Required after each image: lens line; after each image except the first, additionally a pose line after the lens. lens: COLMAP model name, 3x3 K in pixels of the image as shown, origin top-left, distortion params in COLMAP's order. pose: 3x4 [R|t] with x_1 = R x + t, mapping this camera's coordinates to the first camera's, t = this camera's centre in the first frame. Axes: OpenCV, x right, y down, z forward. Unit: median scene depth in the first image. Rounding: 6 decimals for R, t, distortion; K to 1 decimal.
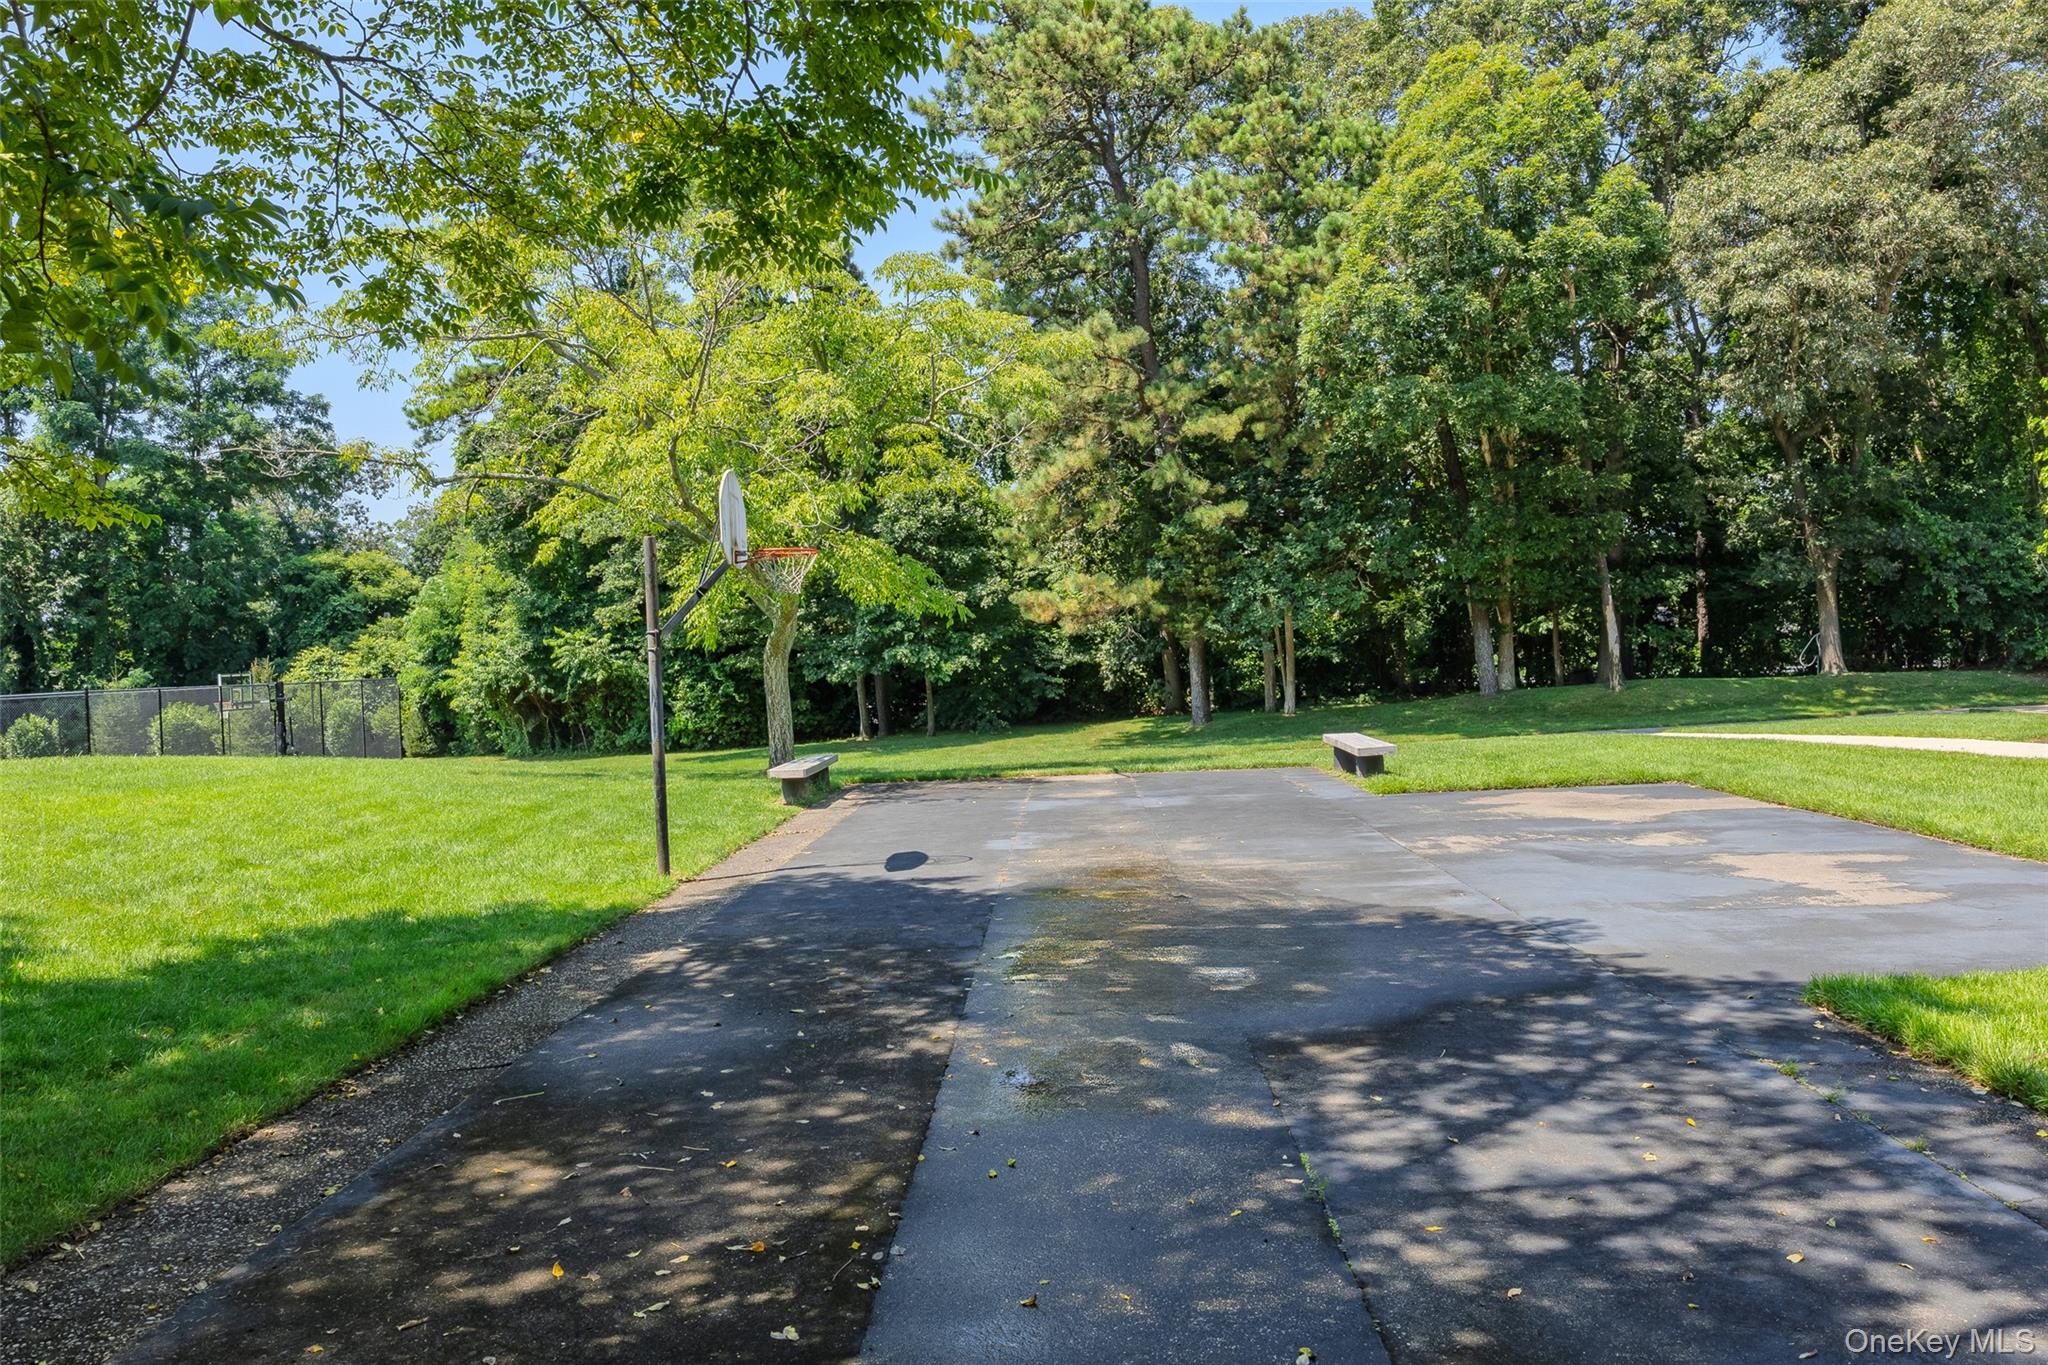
lens RADIAL K [[1480.6, 0, 1022.7], [0, 1480.6, 690.1], [0, 0, 1]] dist [-0.003523, -0.003435]
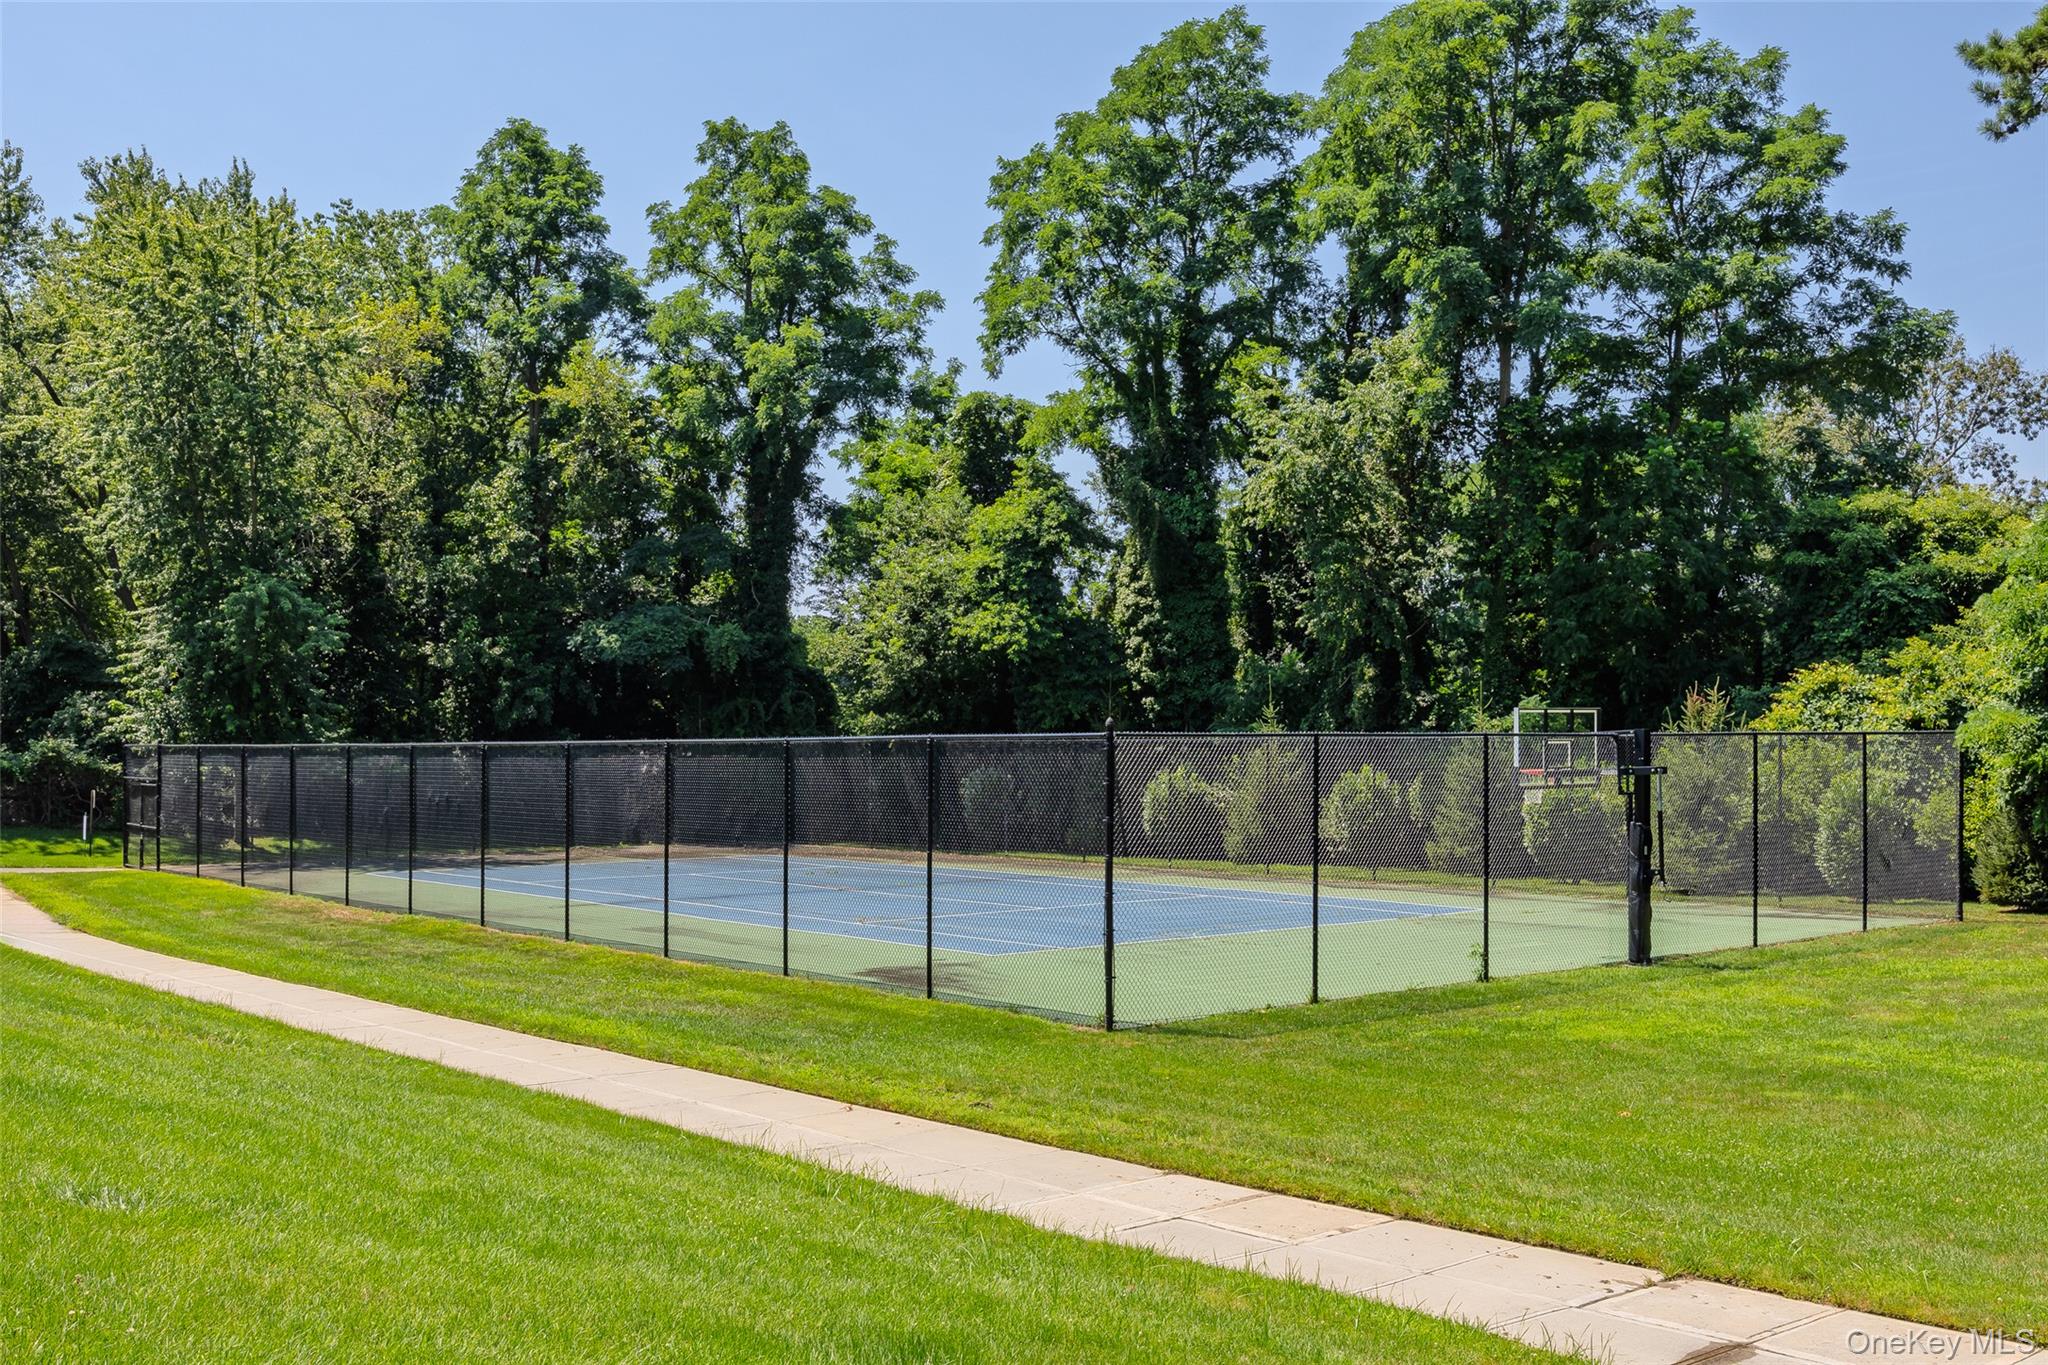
lens RADIAL K [[2041.5, 0, 1022.1], [0, 2041.5, 697.4], [0, 0, 1]] dist [0.040466, 0.000000]
pose [[0.641569, 0.025944, -0.766626, -0.097802], [-0.042380, 0.999100, -0.001655, -0.003951], [0.765894, 0.033552, 0.642091, 0.294365]]
